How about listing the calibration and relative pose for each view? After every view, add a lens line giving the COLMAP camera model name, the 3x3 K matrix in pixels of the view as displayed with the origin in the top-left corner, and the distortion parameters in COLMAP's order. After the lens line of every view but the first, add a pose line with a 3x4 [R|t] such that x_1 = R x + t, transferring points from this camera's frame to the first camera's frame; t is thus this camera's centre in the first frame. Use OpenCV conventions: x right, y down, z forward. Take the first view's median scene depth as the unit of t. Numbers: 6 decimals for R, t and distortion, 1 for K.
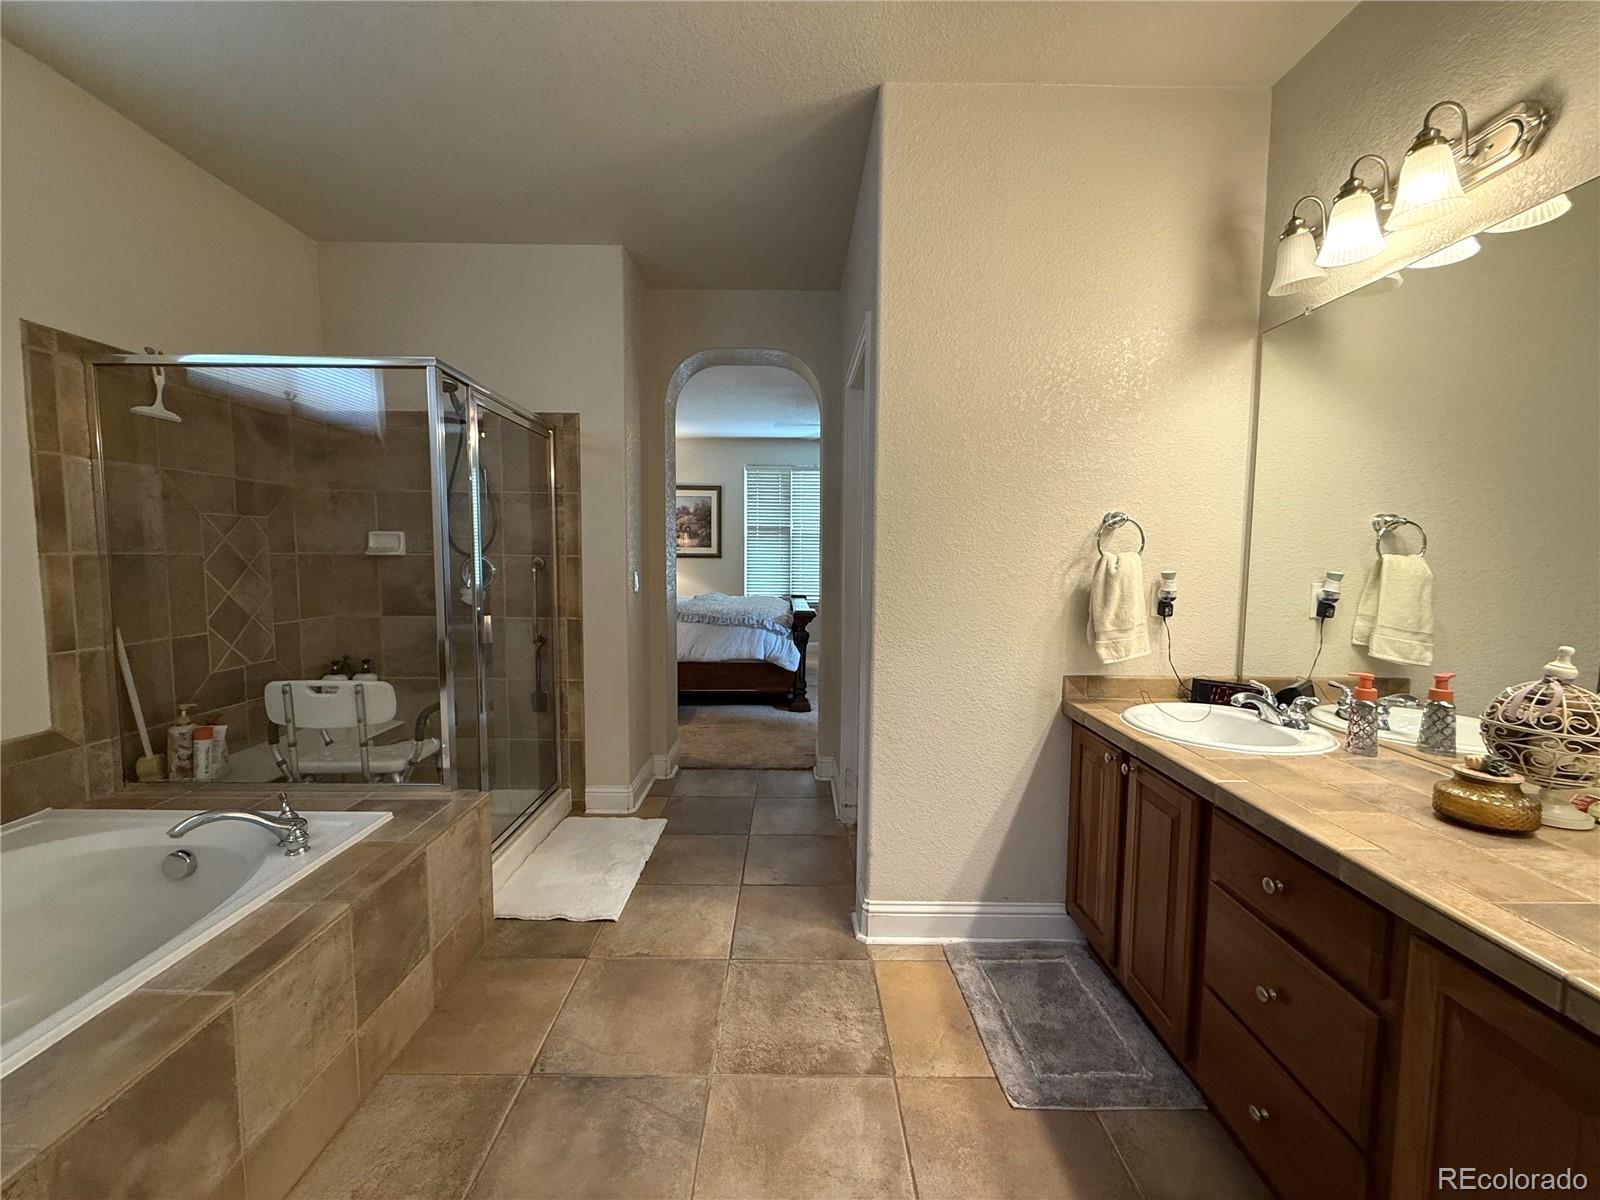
lens RADIAL K [[644.4, 0, 797.6], [0, 644.4, 602.0], [0, 0, 1]] dist [-0.003263, -0.001160]
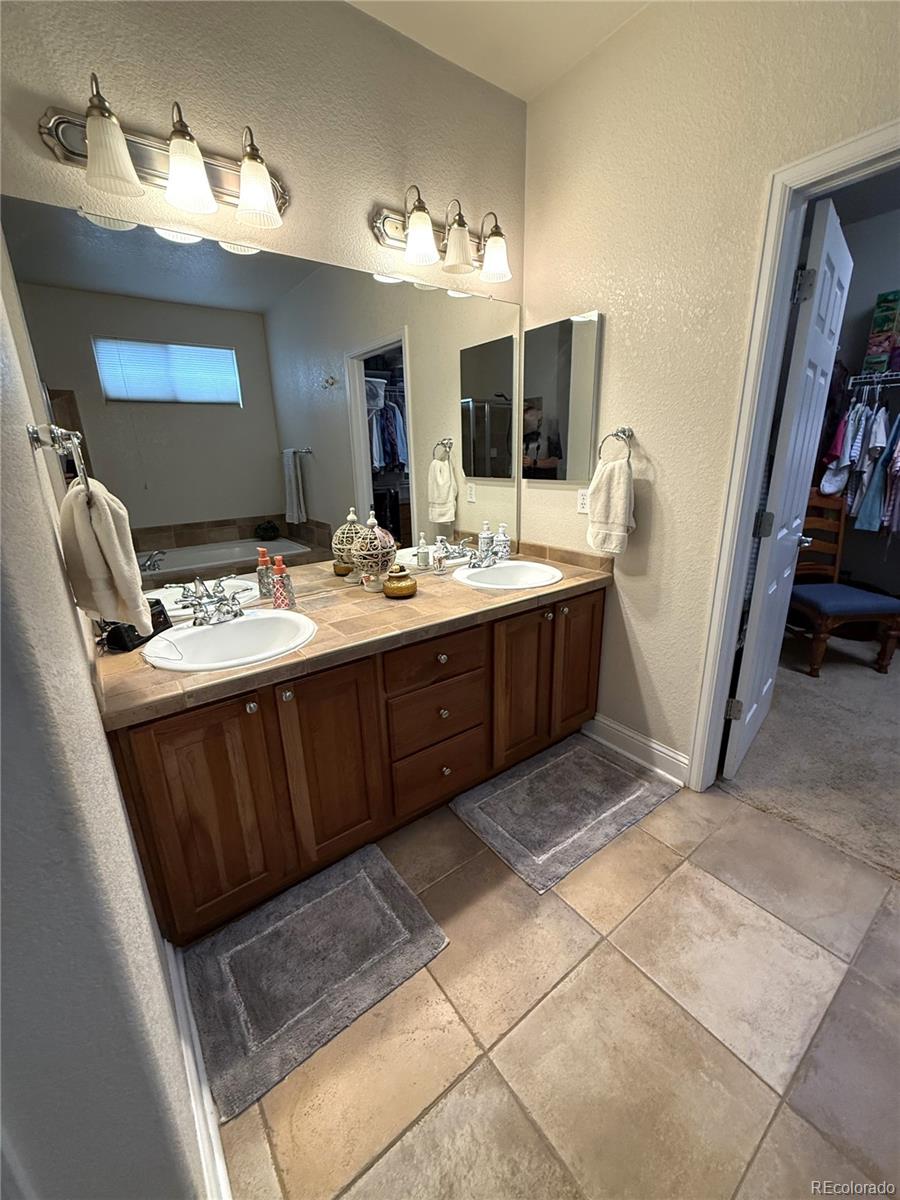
lens RADIAL K [[483.3, 0, 442.4], [0, 483.3, 592.4], [0, 0, 1]] dist [-0.003263, -0.001160]
pose [[-0.594029, -0.223173, 0.772867, -0.254918], [0.080607, 0.939399, 0.333216, -0.176843], [-0.800395, 0.260238, -0.540041, 1.556369]]
